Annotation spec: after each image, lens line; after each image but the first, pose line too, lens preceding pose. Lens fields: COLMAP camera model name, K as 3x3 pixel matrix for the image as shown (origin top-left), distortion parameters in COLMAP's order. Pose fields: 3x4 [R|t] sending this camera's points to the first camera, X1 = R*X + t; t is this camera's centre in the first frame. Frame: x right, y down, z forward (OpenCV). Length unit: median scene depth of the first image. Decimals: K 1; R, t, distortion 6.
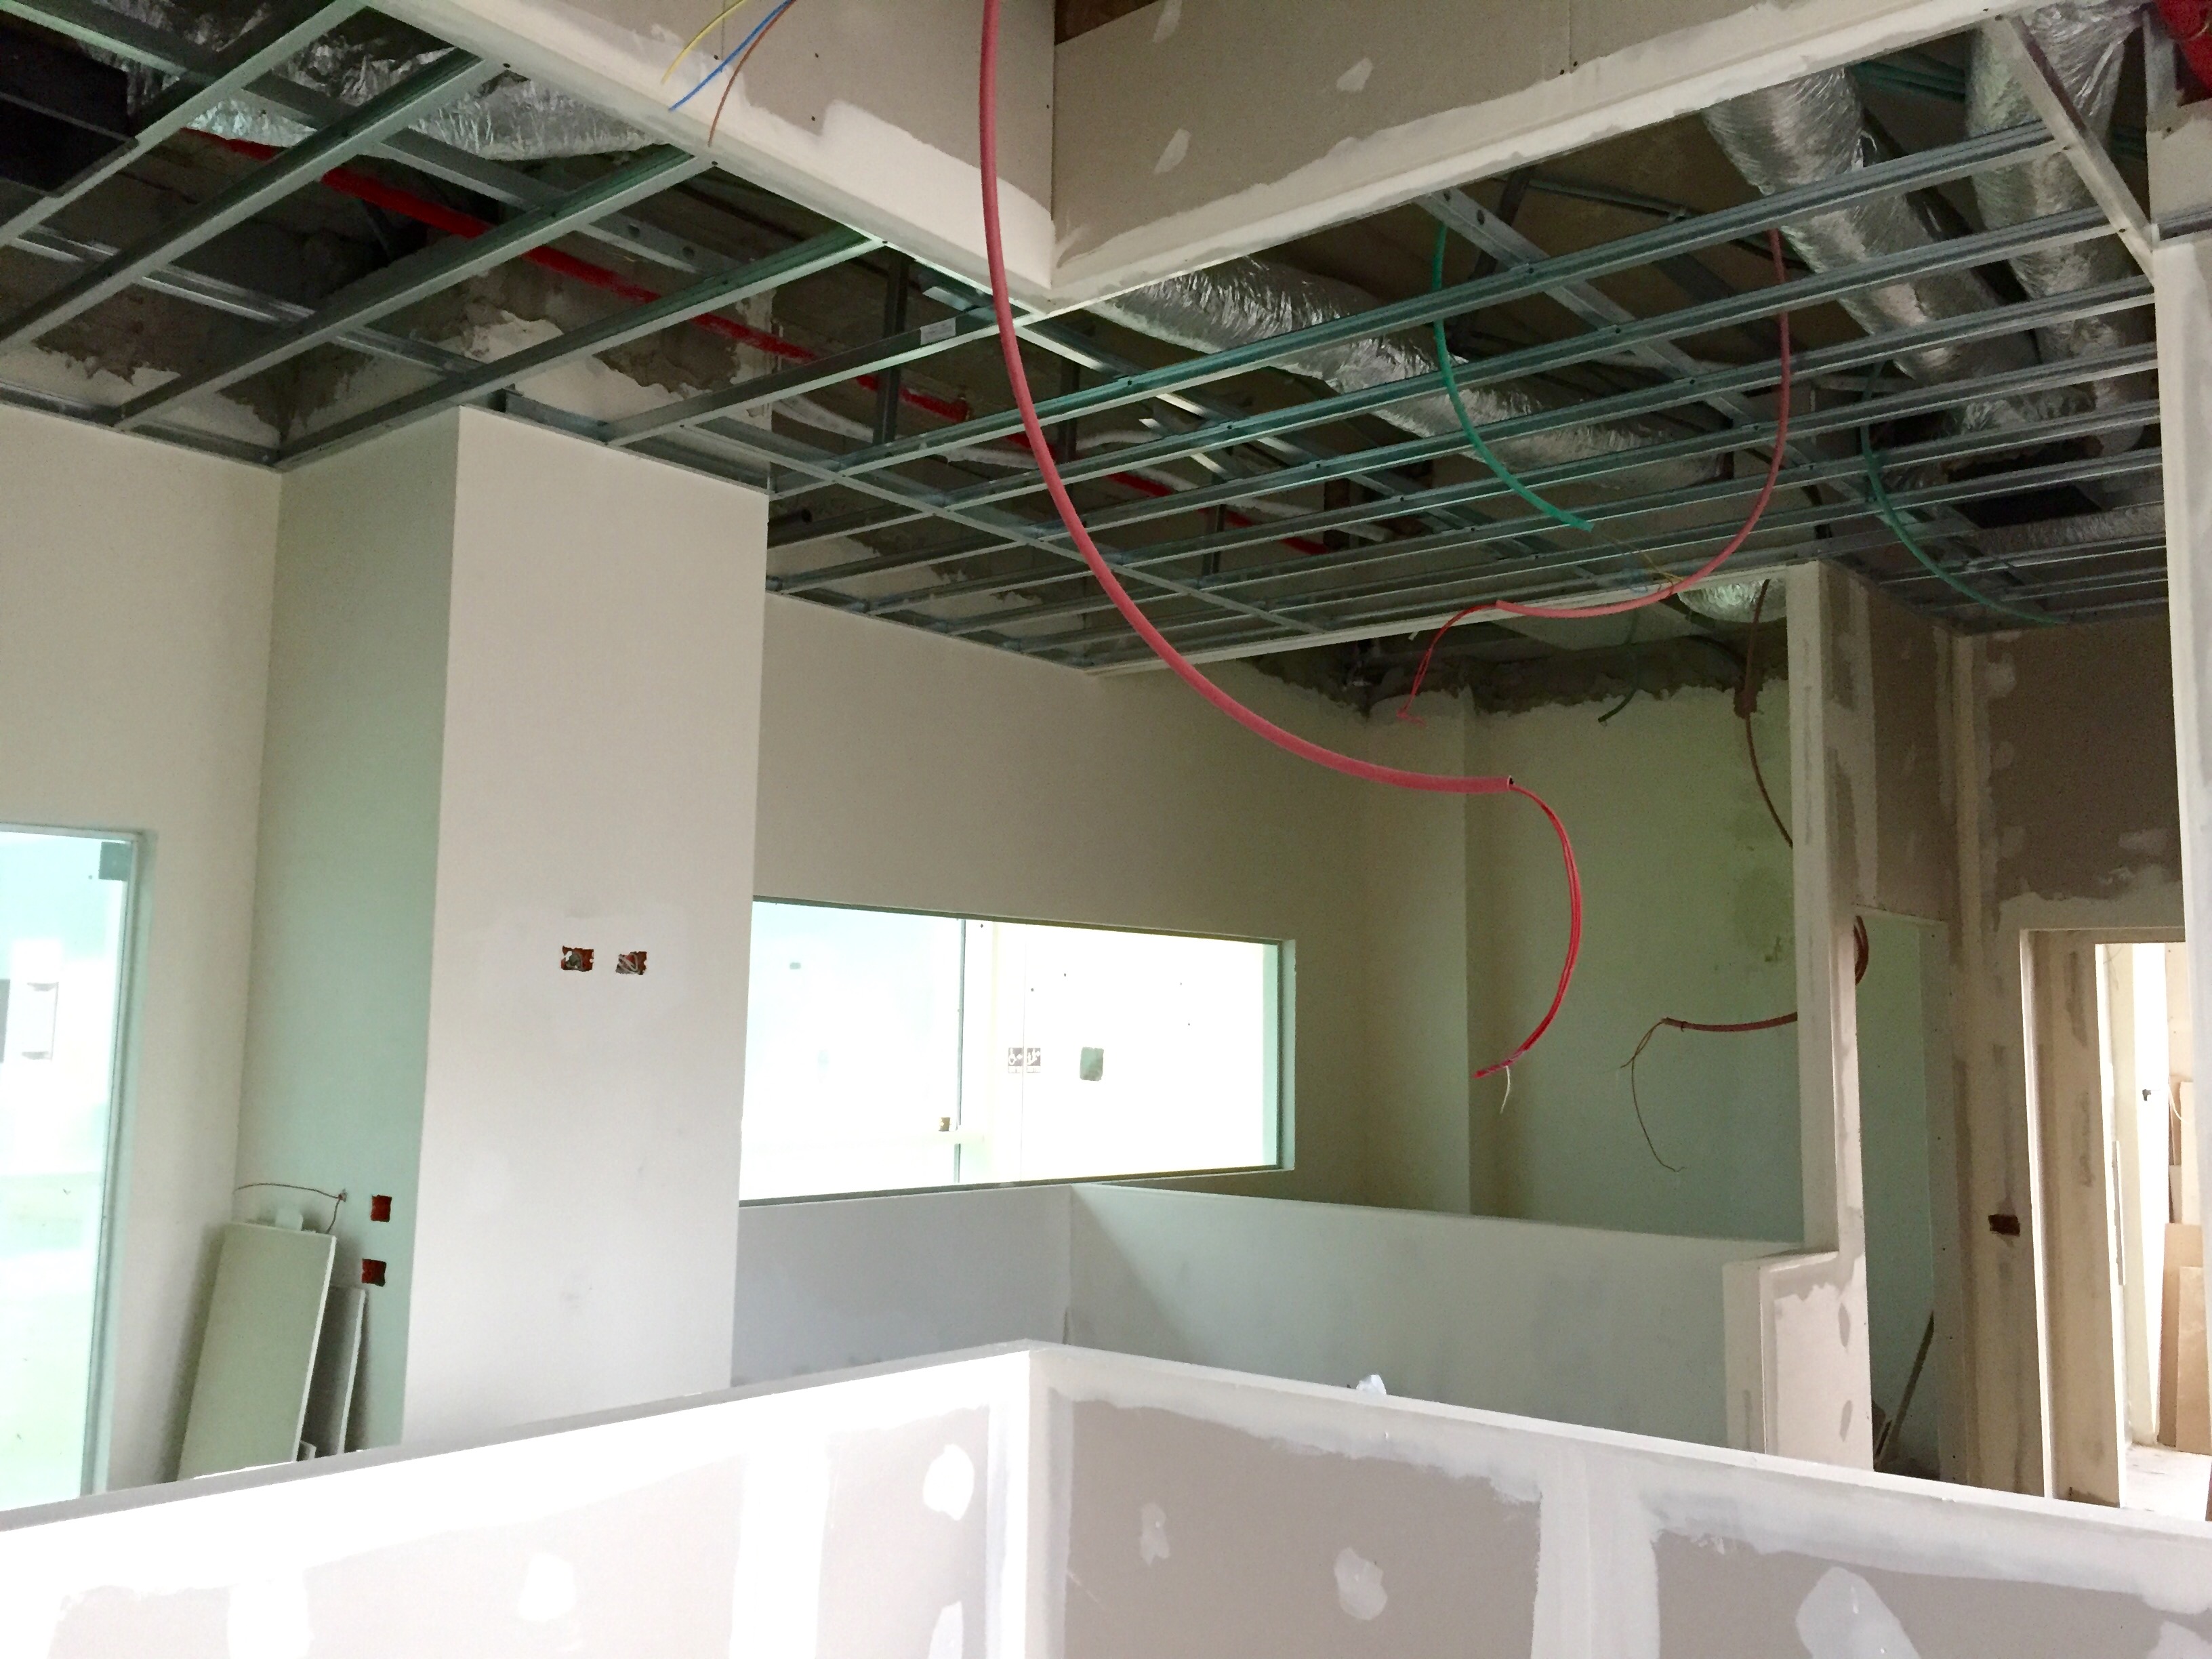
lens RADIAL K [[1906.0, 0, 1106.0], [0, 1906.0, 829.5], [0, 0, 1]] dist [0.086650, -0.066394]
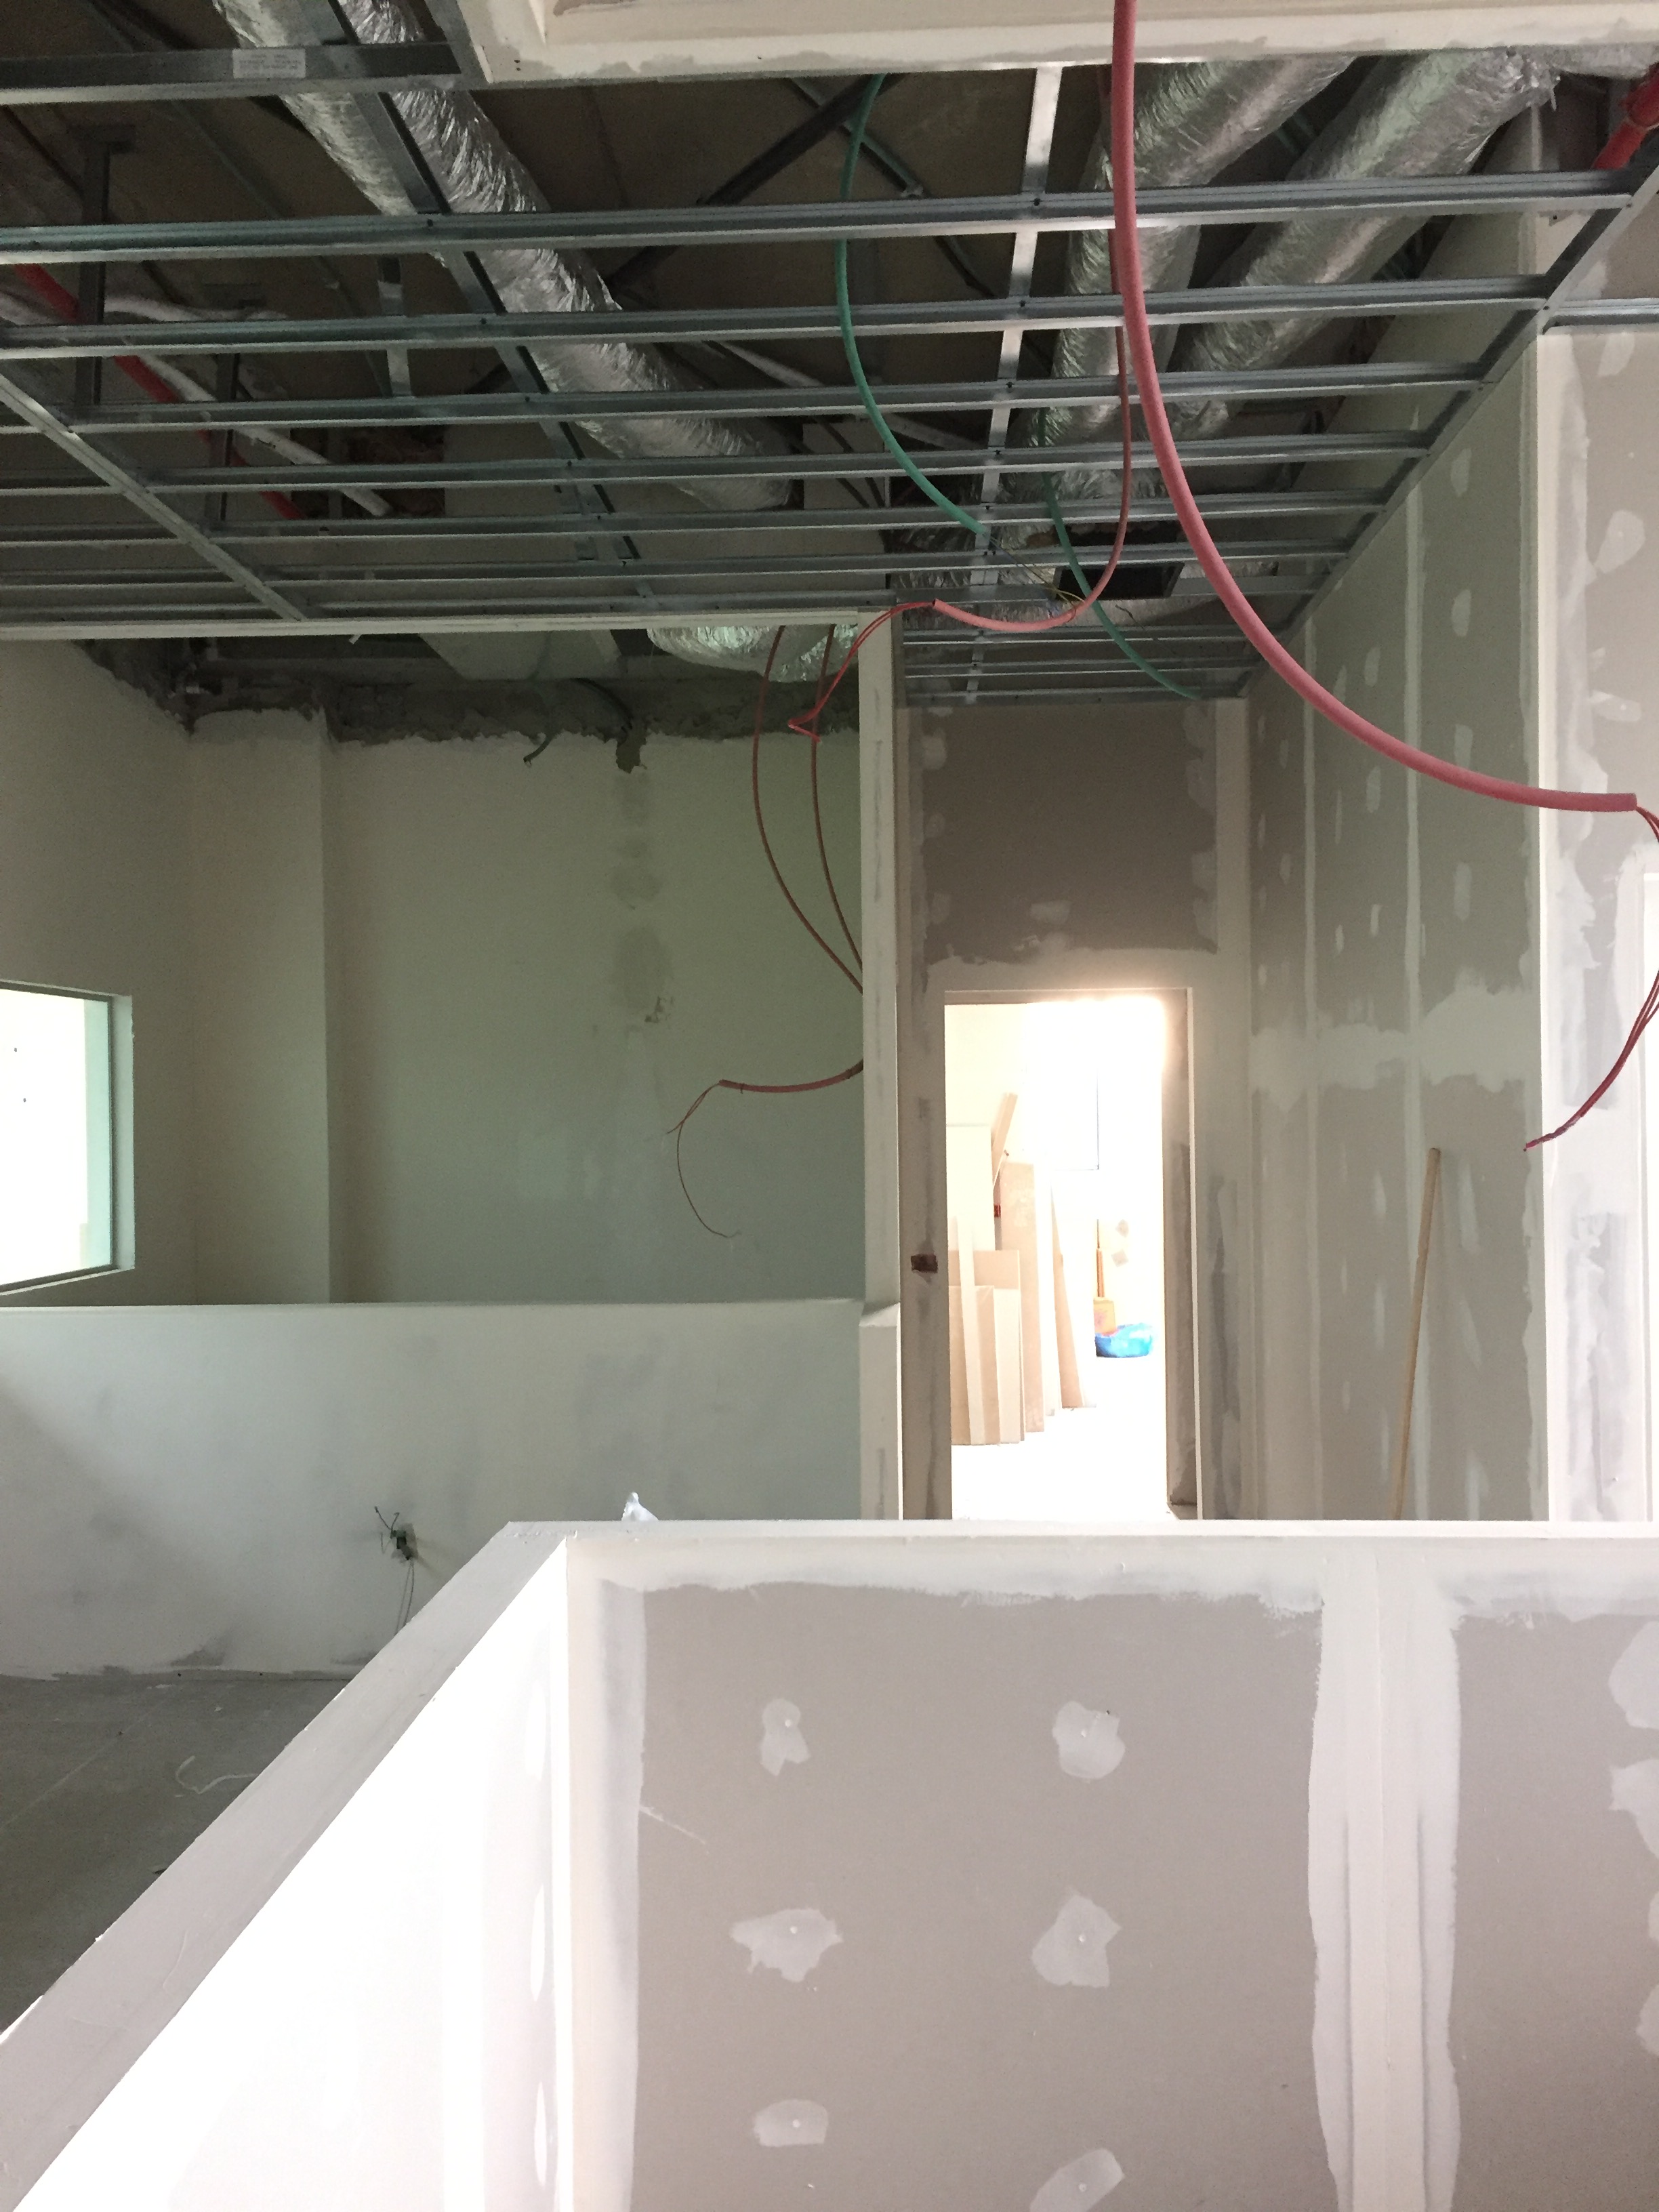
lens RADIAL K [[1906.0, 0, 829.5], [0, 1906.0, 1106.0], [0, 0, 1]] dist [0.086650, -0.066394]
pose [[0.795989, -0.025720, 0.604764, -0.240431], [-0.041287, 0.994463, 0.096635, 0.017163], [-0.603901, -0.101890, 0.790520, 0.216980]]
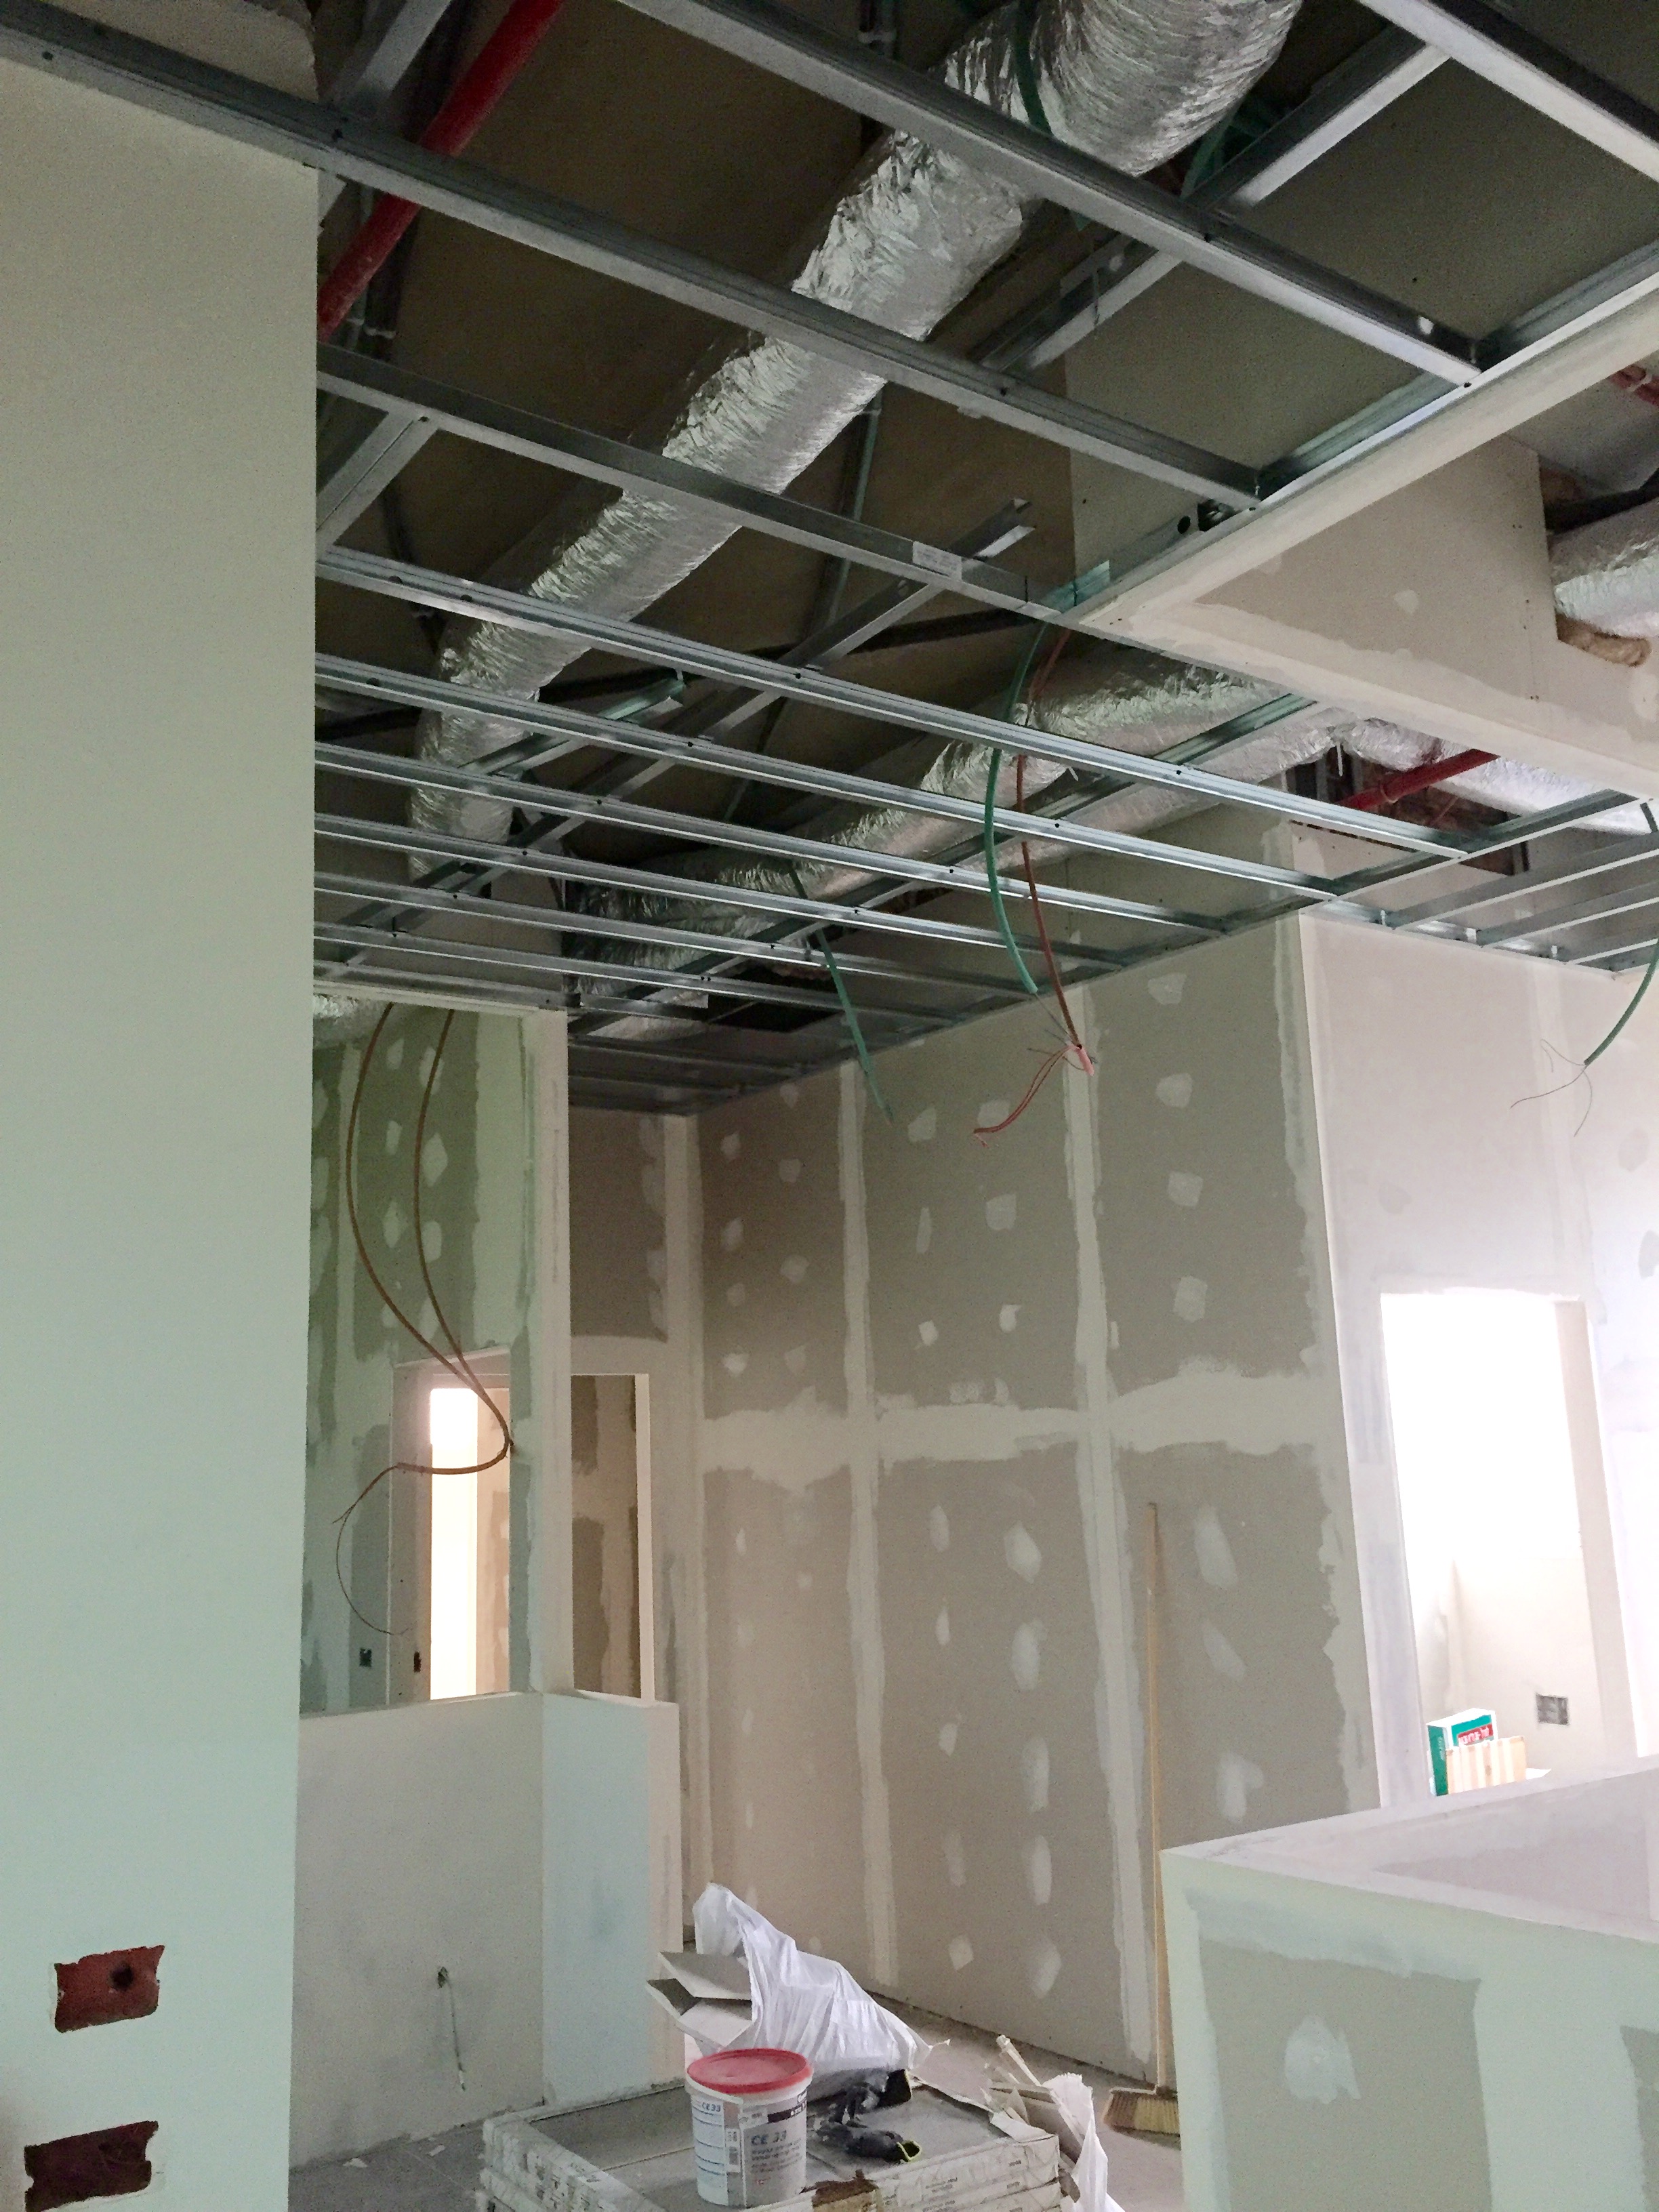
lens RADIAL K [[1906.0, 0, 829.5], [0, 1906.0, 1106.0], [0, 0, 1]] dist [0.086650, -0.066394]
pose [[0.237897, 0.163697, 0.957396, -0.498306], [-0.068938, 0.986055, -0.151468, 0.049819], [-0.968841, -0.029967, 0.245865, 0.521191]]
